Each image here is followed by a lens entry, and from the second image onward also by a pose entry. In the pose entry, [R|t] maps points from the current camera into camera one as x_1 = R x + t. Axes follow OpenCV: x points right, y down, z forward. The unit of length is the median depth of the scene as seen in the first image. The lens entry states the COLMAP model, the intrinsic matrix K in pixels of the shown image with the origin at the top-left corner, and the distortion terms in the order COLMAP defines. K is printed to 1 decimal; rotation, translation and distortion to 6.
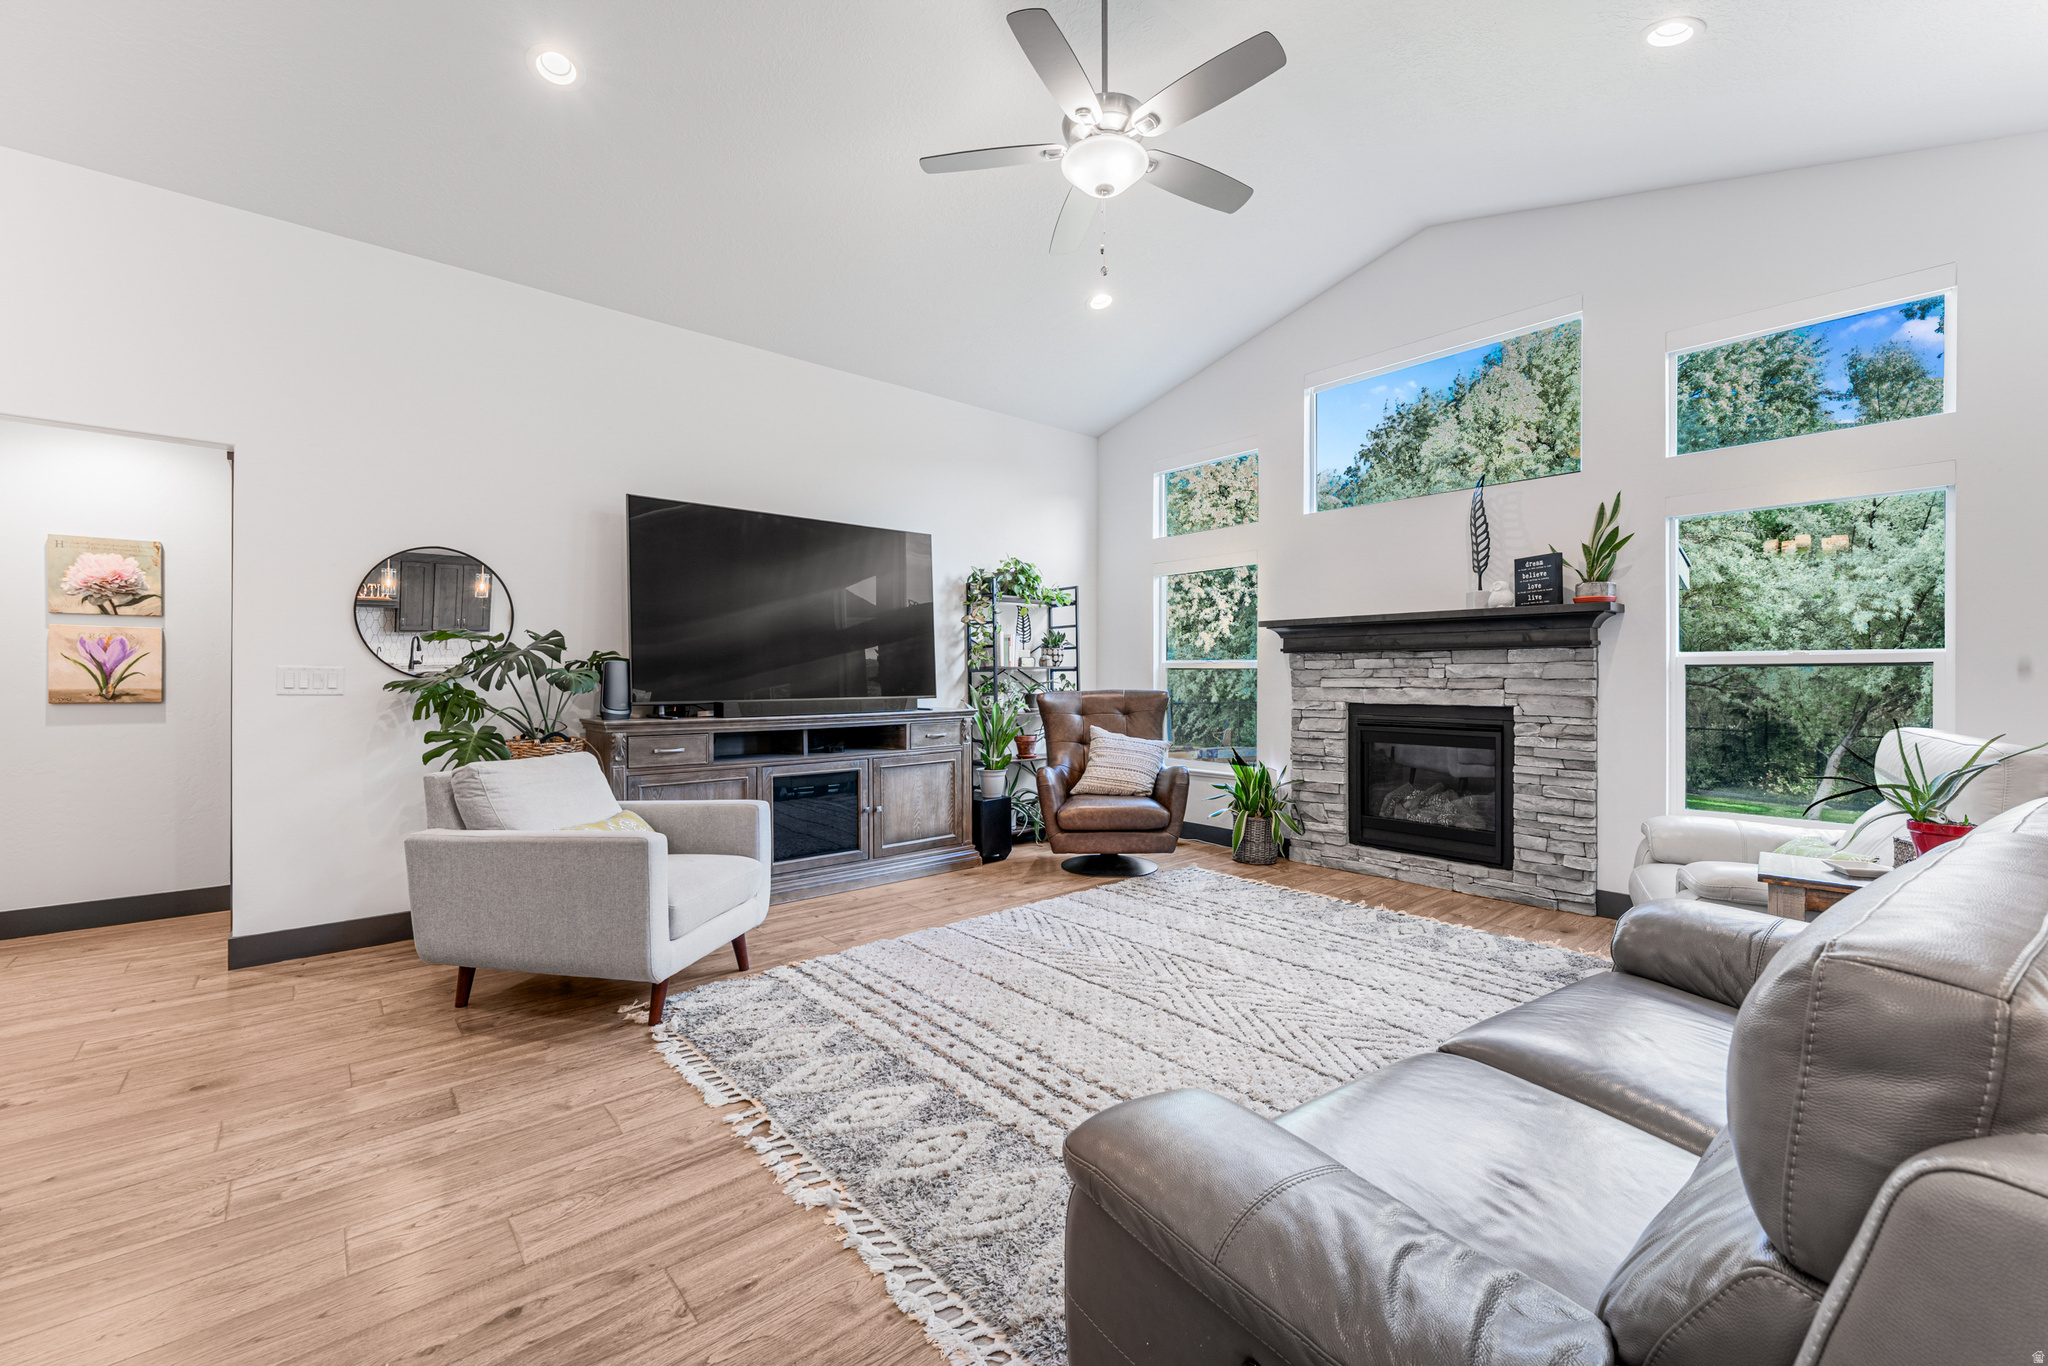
lens RADIAL K [[818.3, 0, 1017.4], [0, 818.3, 680.1], [0, 0, 1]] dist [-0.000286, 0.000086]
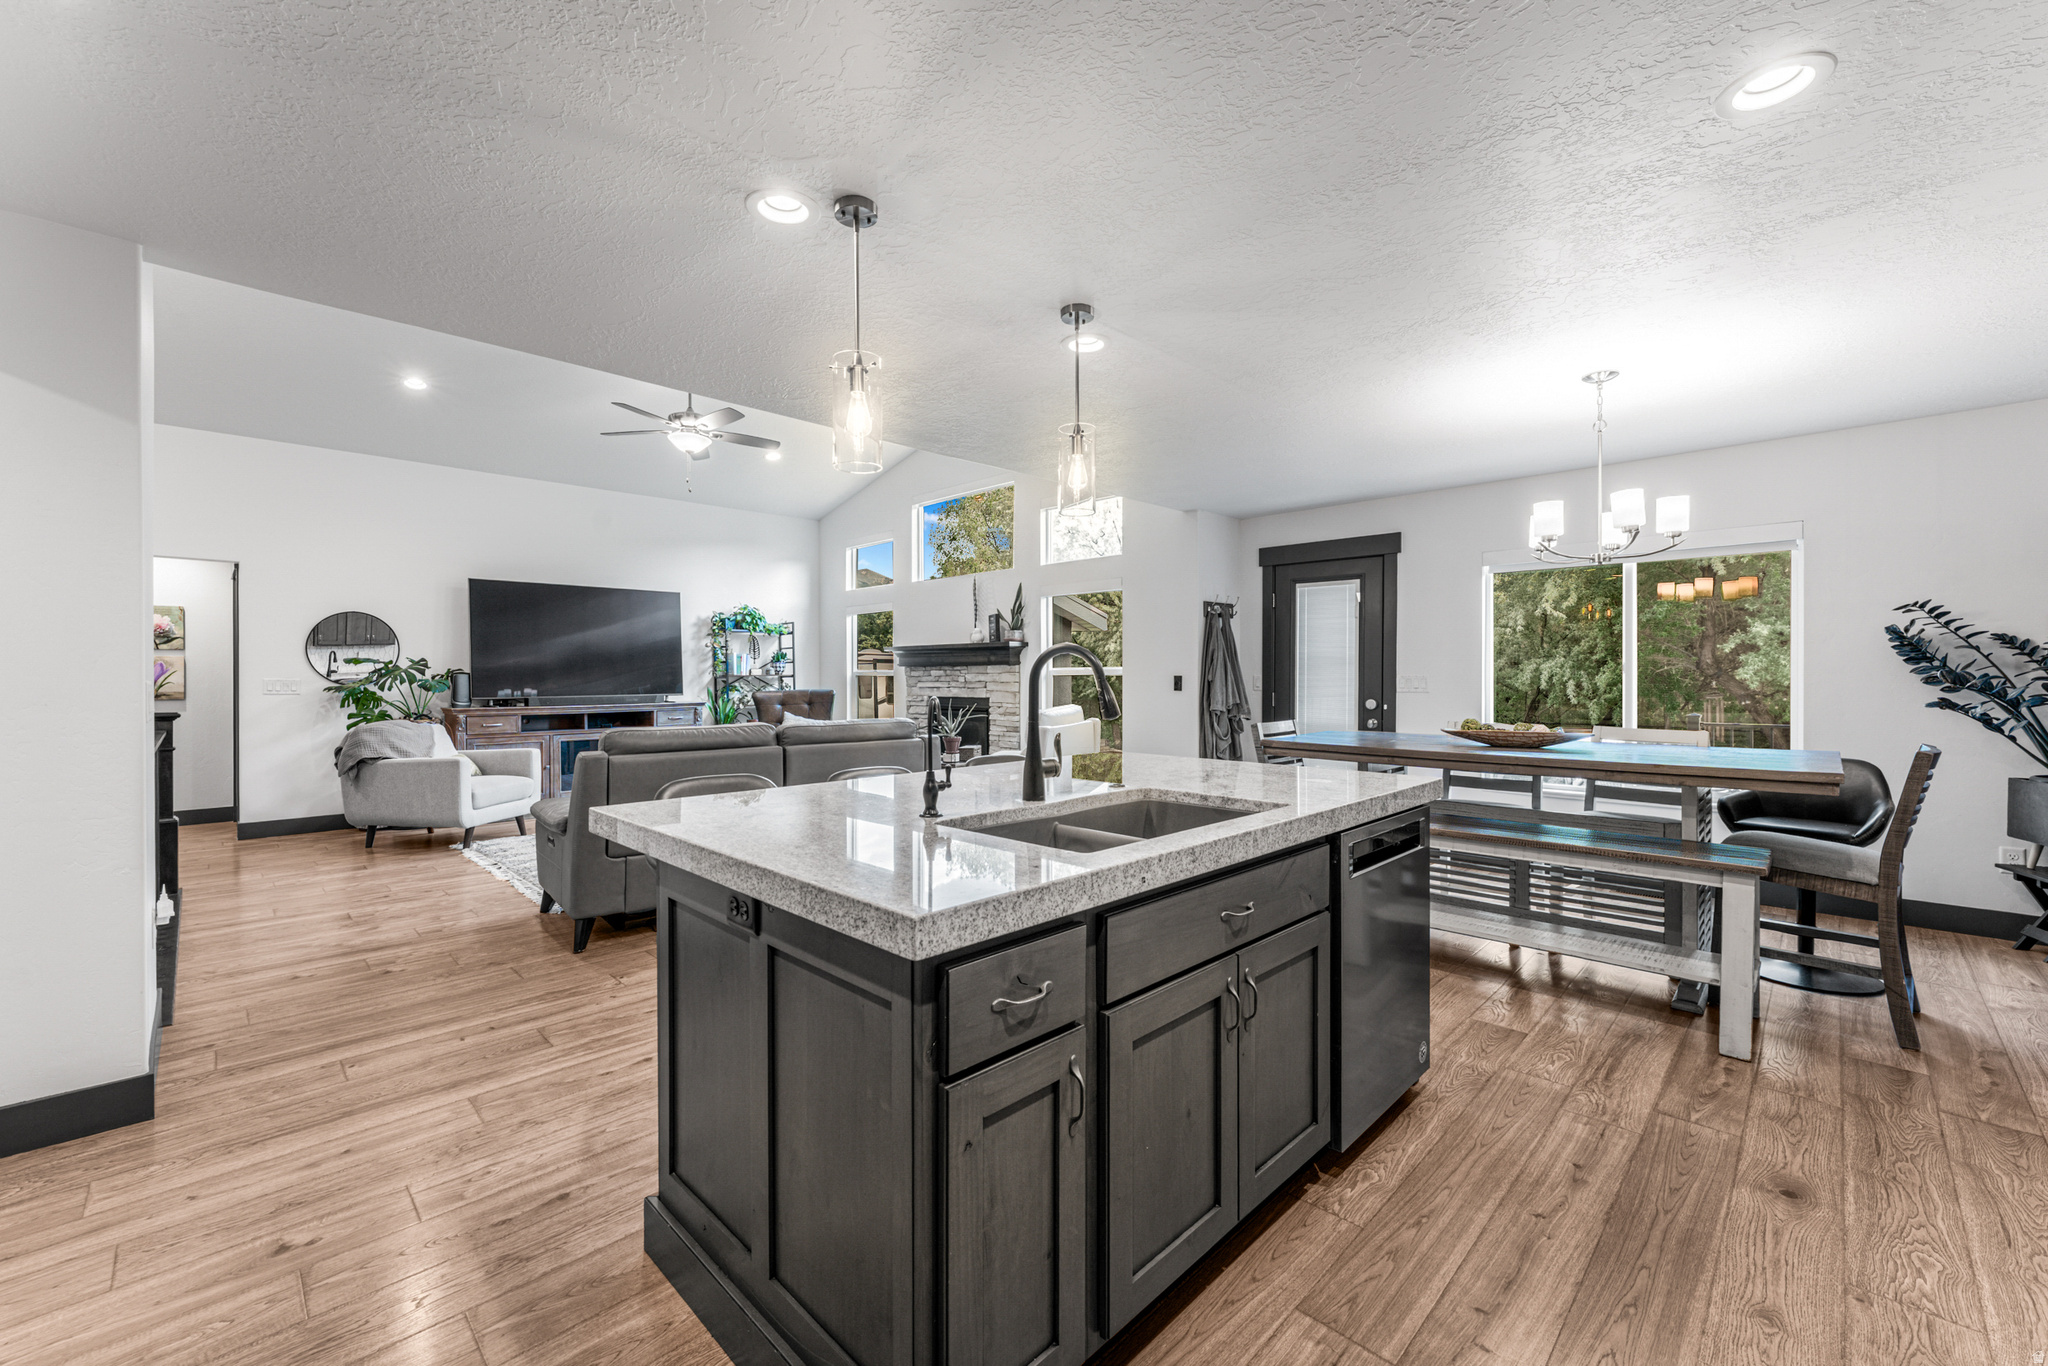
lens RADIAL K [[818.3, 0, 1026.0], [0, 818.3, 682.5], [0, 0, 1]] dist [-0.000286, 0.000086]
pose [[0.997079, -0.004807, 0.076228, 0.563250], [0.004614, 0.999986, 0.002698, -0.004651], [-0.076240, -0.002339, 0.997087, -0.814219]]
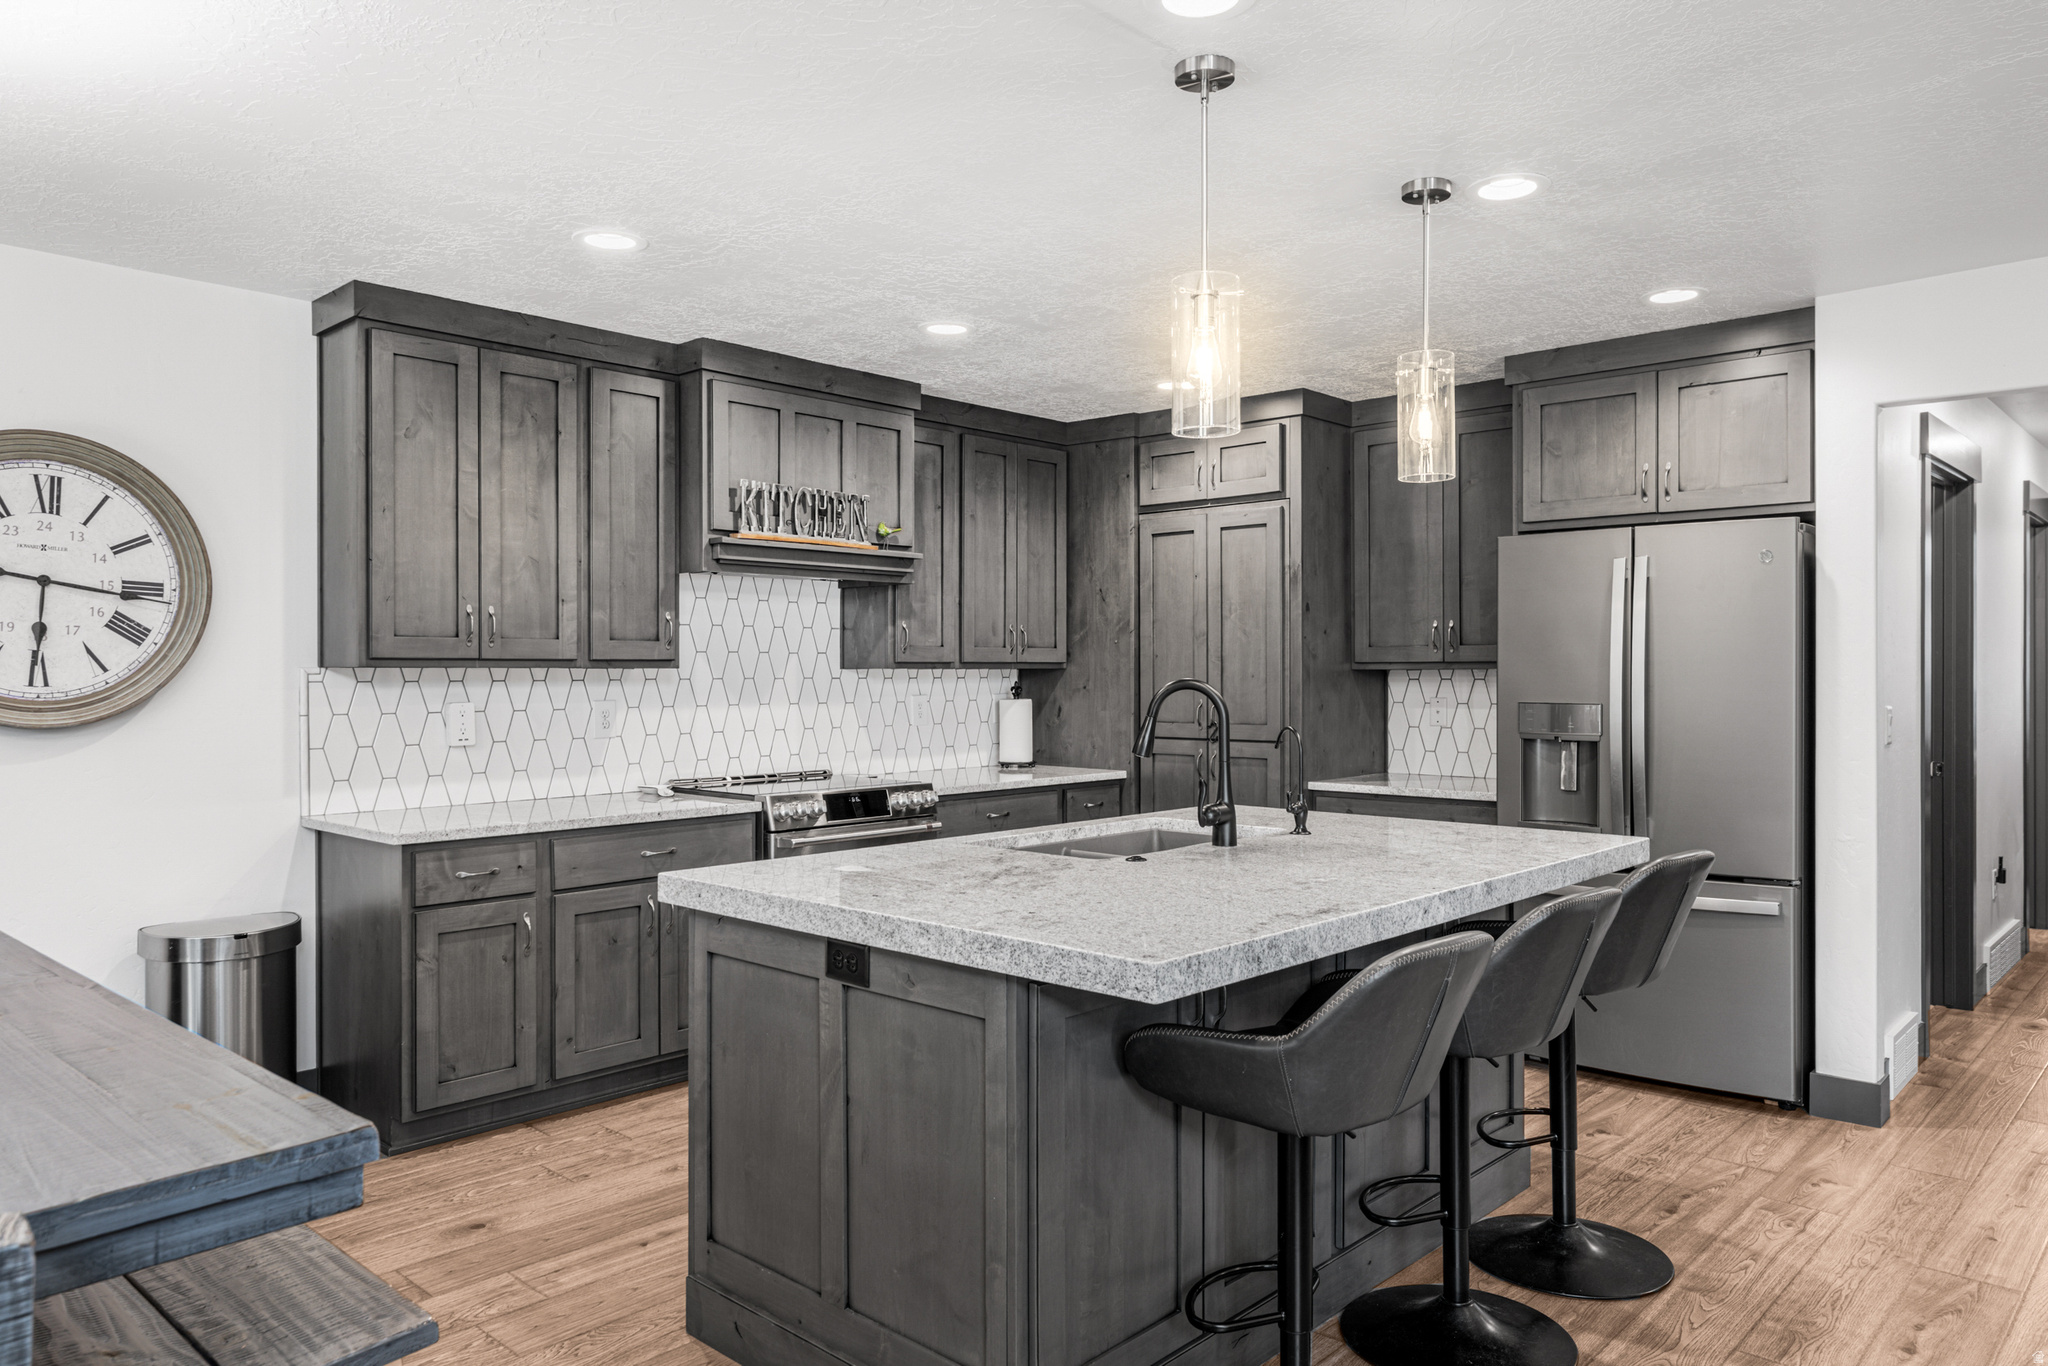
lens RADIAL K [[1380.1, 0, 1019.6], [0, 1380.1, 672.6], [0, 0, 1]] dist [0.000758, 0.001186]
pose [[-0.994498, 0.001761, -0.104736, 0.806170], [0.000718, 0.999950, 0.009997, -0.038603], [0.104749, 0.009867, -0.994450, 0.461552]]
